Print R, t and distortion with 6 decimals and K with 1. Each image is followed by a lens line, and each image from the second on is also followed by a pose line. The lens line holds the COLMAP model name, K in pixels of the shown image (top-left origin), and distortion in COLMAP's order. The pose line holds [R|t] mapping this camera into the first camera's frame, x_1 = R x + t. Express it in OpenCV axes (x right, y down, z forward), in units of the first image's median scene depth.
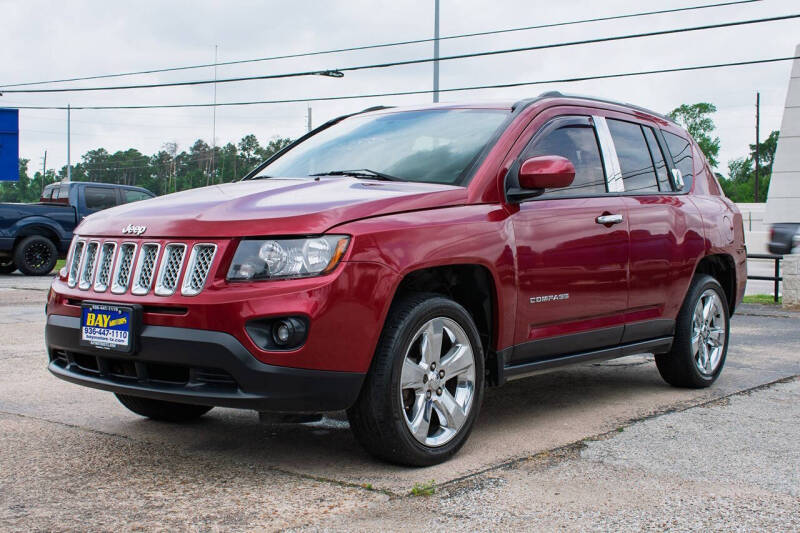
lens RADIAL K [[999.6, 0, 400.0], [0, 999.6, 266.5], [0, 0, 1]] dist [-0.026858, -0.020870]
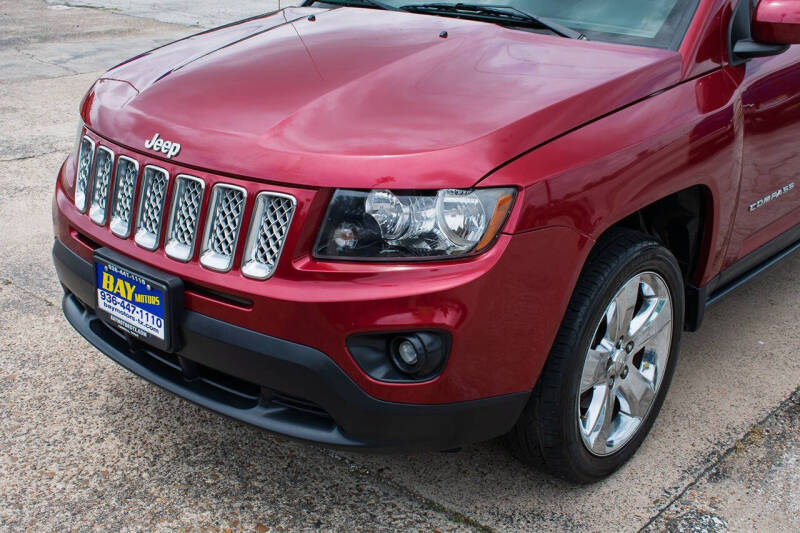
lens RADIAL K [[999.6, 0, 400.0], [0, 999.6, 266.5], [0, 0, 1]] dist [-0.026858, -0.020870]
pose [[0.998000, 0.018672, -0.060400, -0.079063], [0.000453, 0.953256, 0.302165, -0.159886], [0.063219, -0.301588, 0.951340, 0.395488]]
